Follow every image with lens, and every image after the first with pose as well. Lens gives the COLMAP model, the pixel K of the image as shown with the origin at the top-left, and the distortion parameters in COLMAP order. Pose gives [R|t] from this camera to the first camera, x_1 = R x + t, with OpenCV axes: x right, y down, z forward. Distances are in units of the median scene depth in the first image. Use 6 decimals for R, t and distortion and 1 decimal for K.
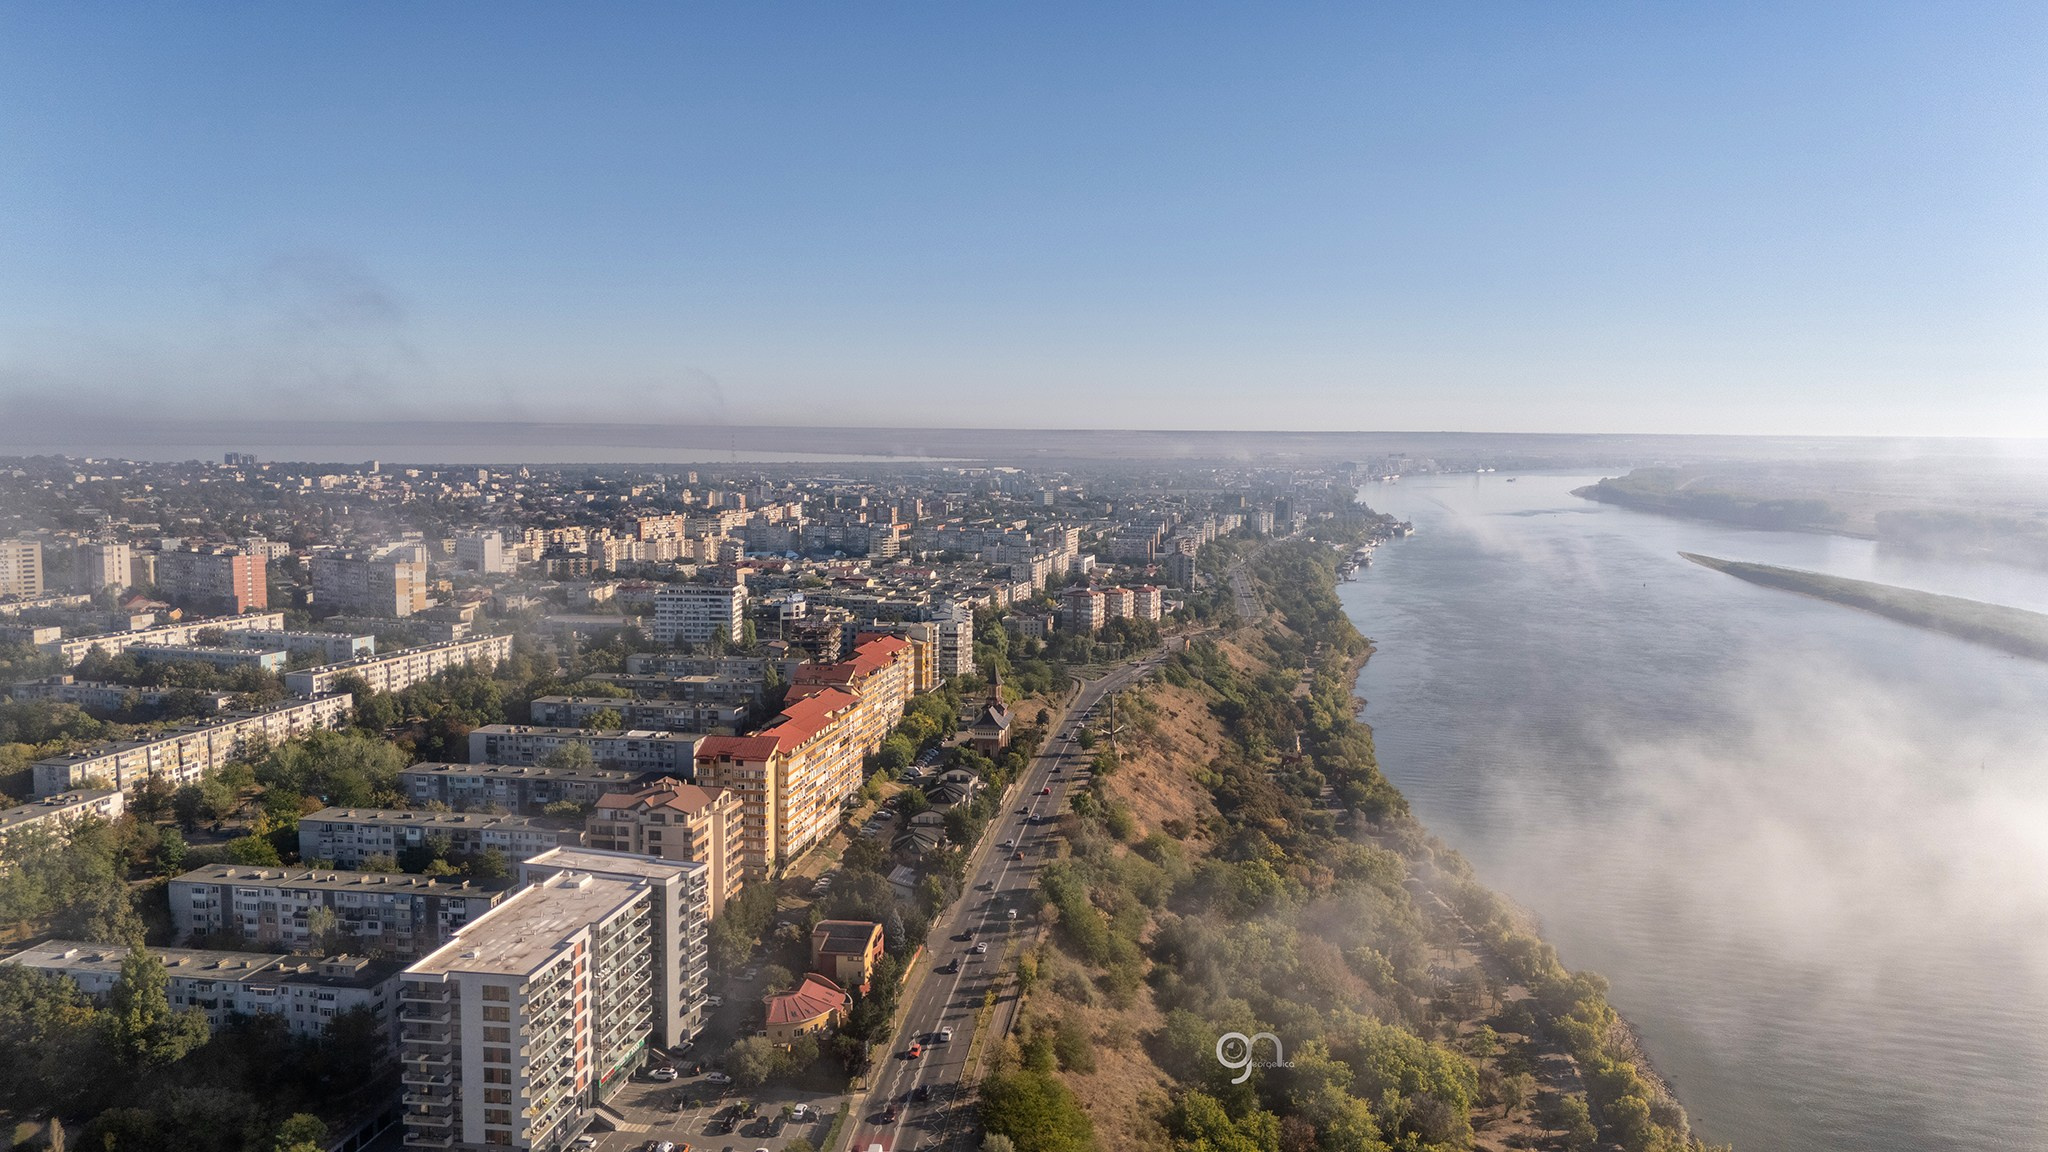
lens RADIAL K [[1487.5, 0, 1032.7], [0, 1487.5, 581.5], [0, 0, 1]] dist [0.050022, -0.025229]
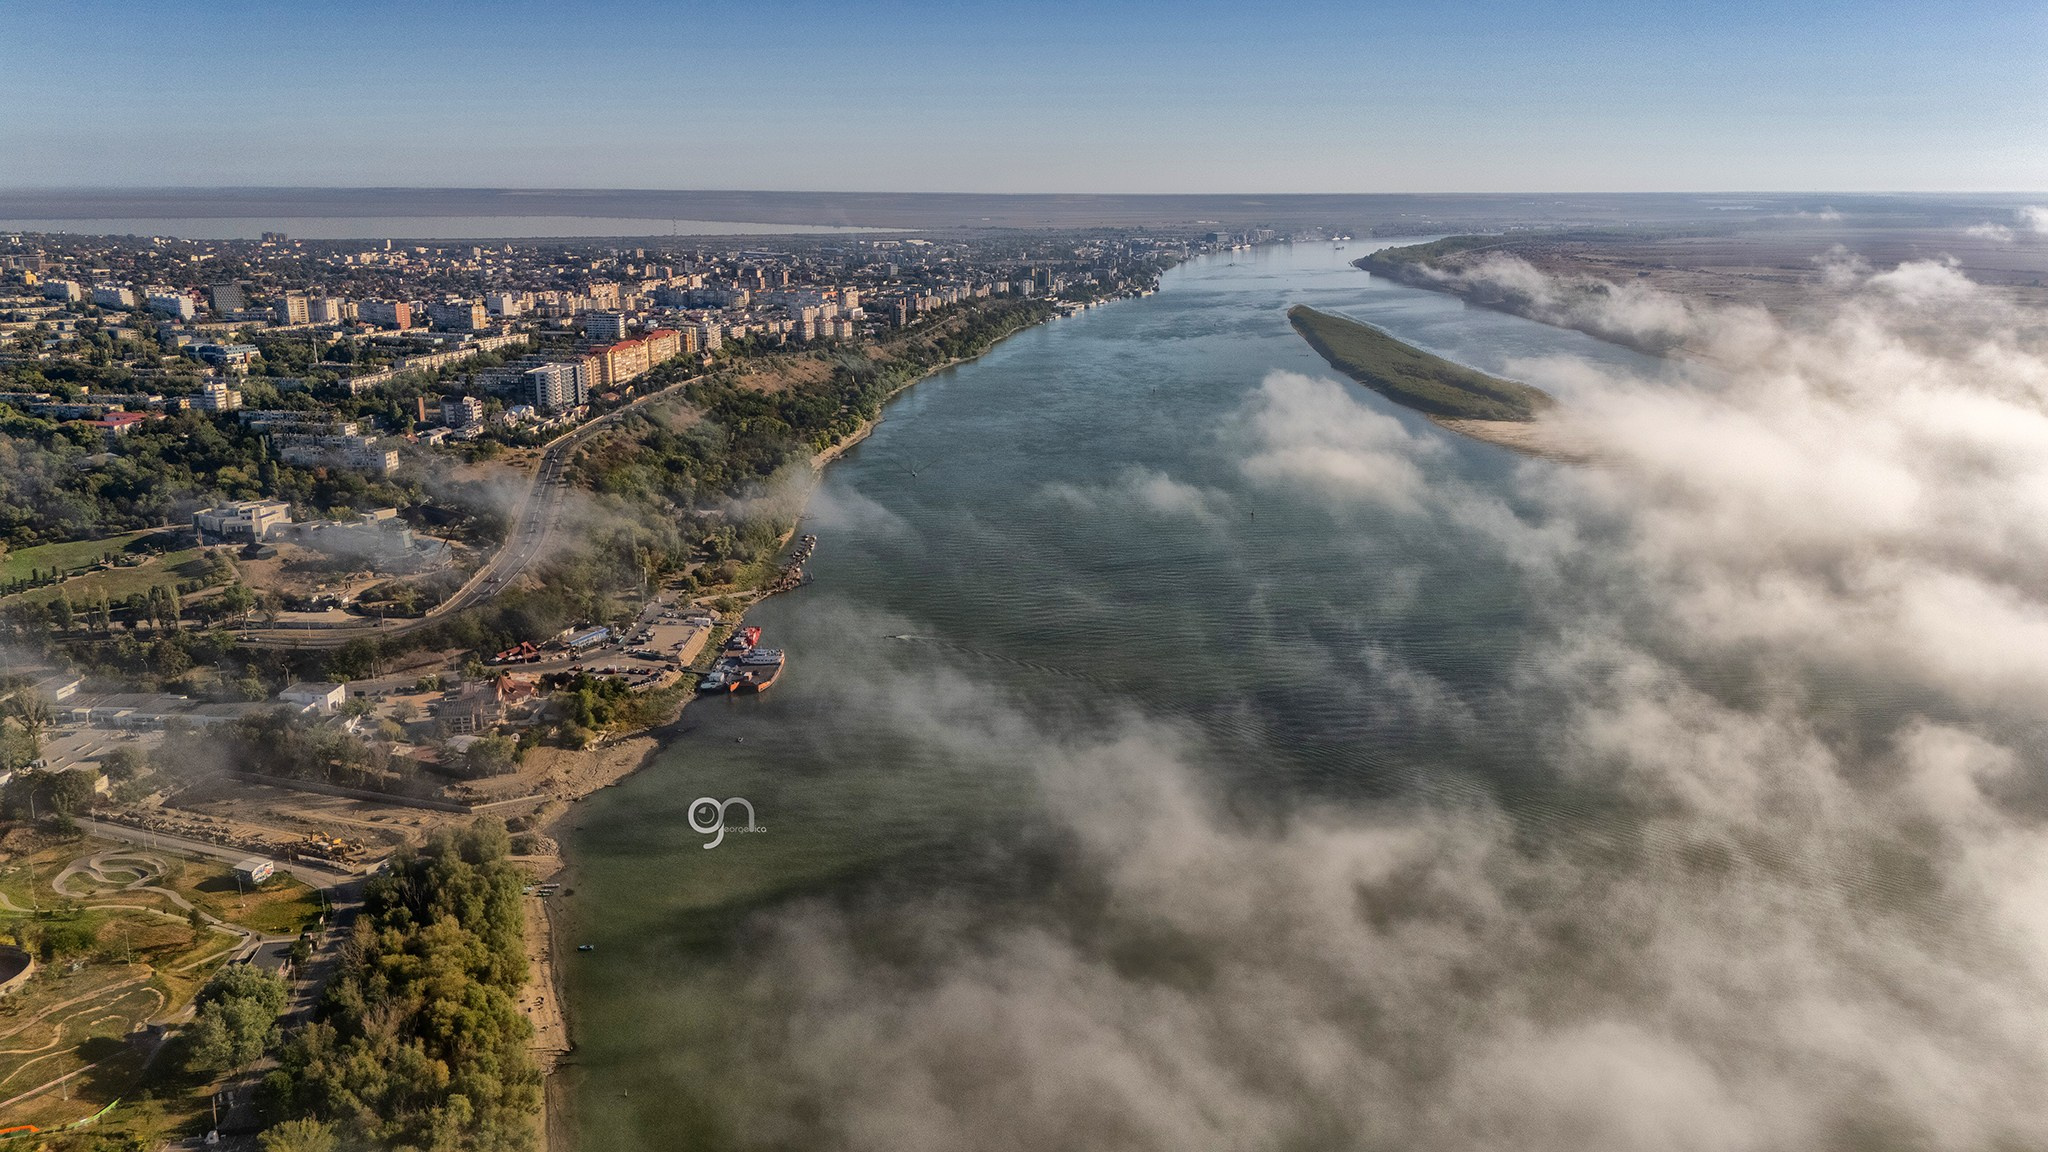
lens RADIAL K [[1487.5, 0, 1027.0], [0, 1487.5, 583.0], [0, 0, 1]] dist [0.050022, -0.025229]
pose [[0.999964, -0.007442, 0.004196, 0.208357], [0.006702, 0.987898, 0.154959, 0.029175], [-0.005299, -0.154925, 0.987912, -0.681553]]
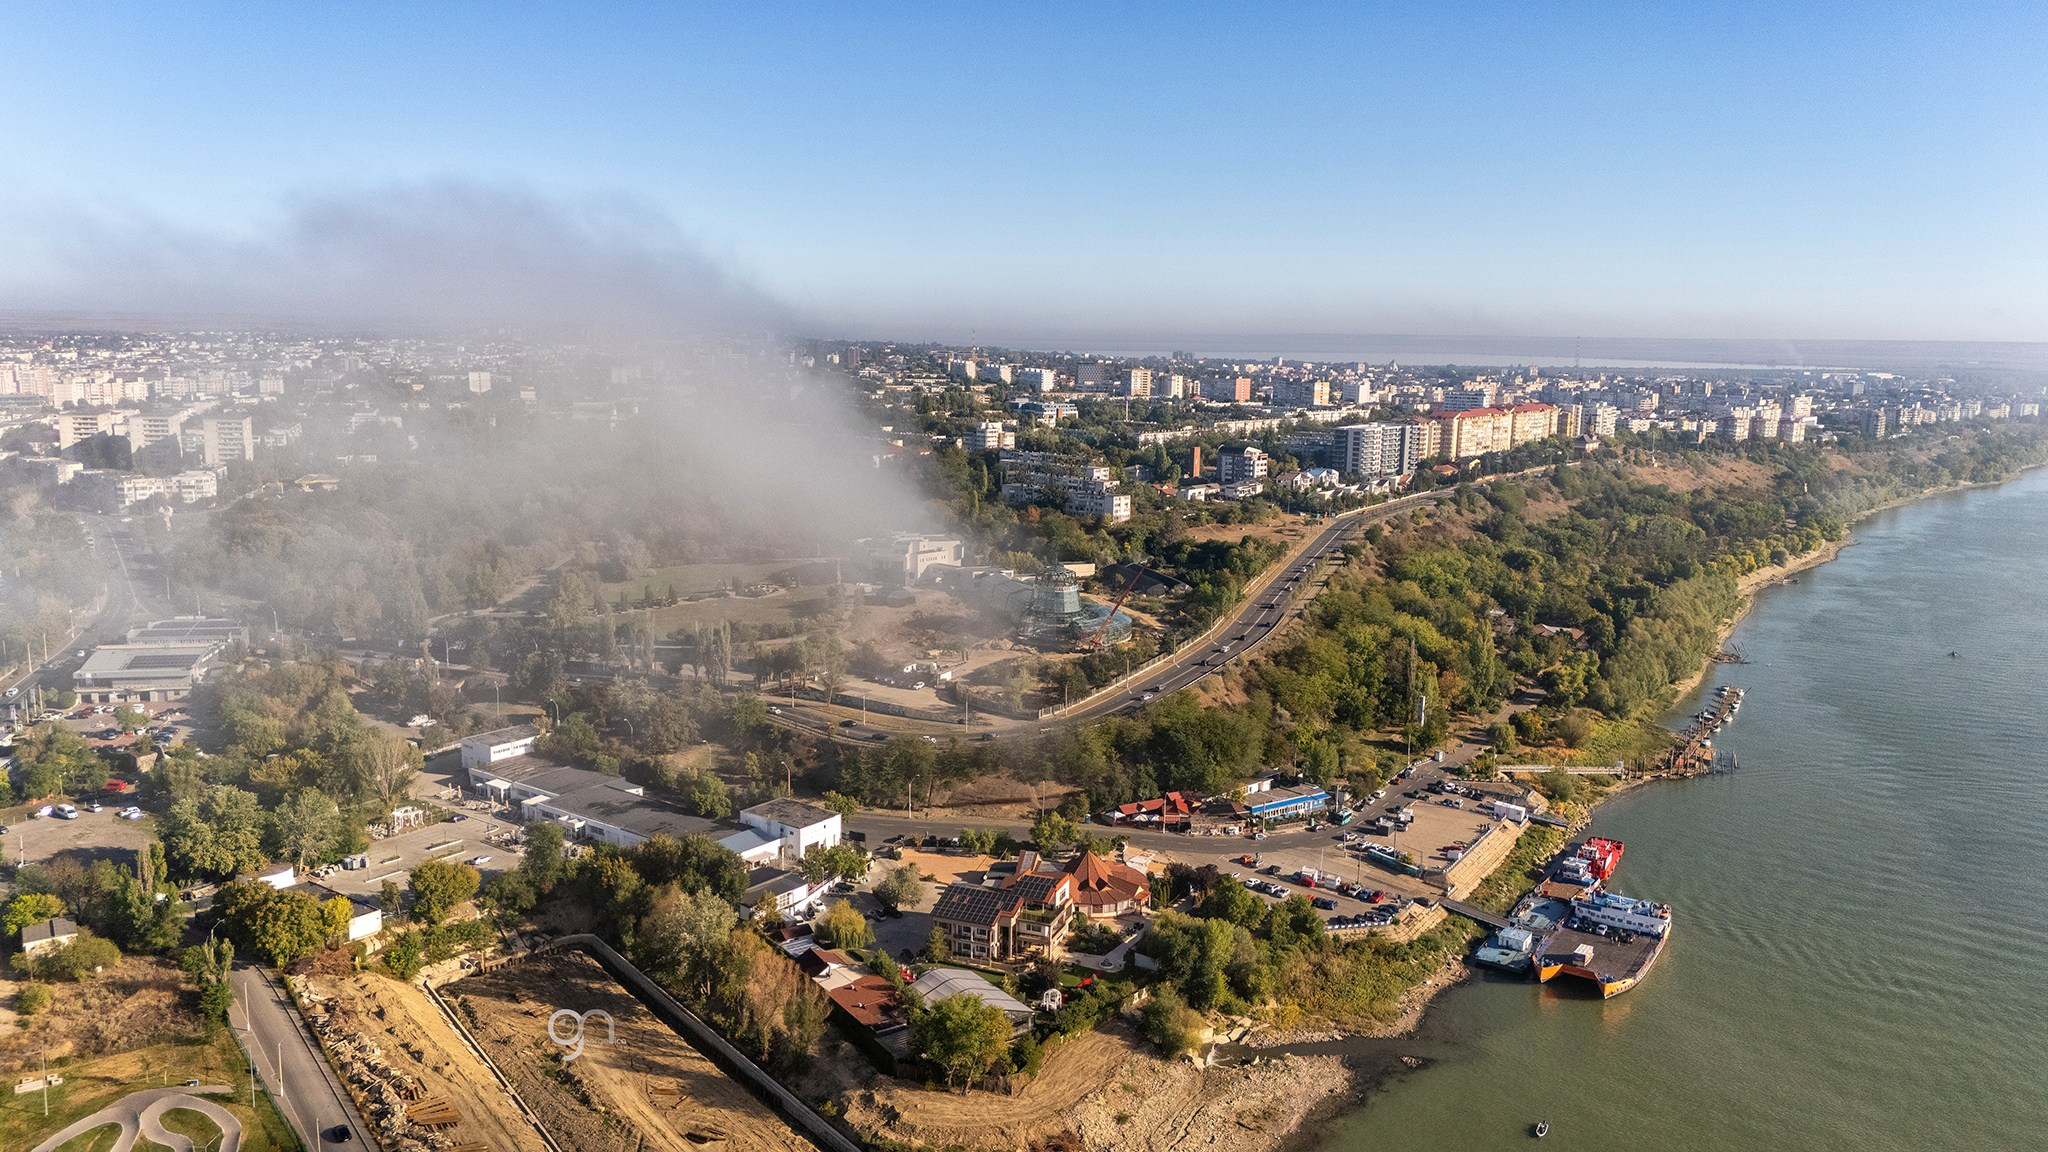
lens RADIAL K [[1487.5, 0, 1023.1], [0, 1487.5, 585.5], [0, 0, 1]] dist [0.050022, -0.025229]
pose [[0.840901, 0.095530, -0.532690, 0.163792], [-0.063494, 0.994914, 0.078191, 0.065939], [0.537451, -0.031928, 0.842691, -0.442875]]
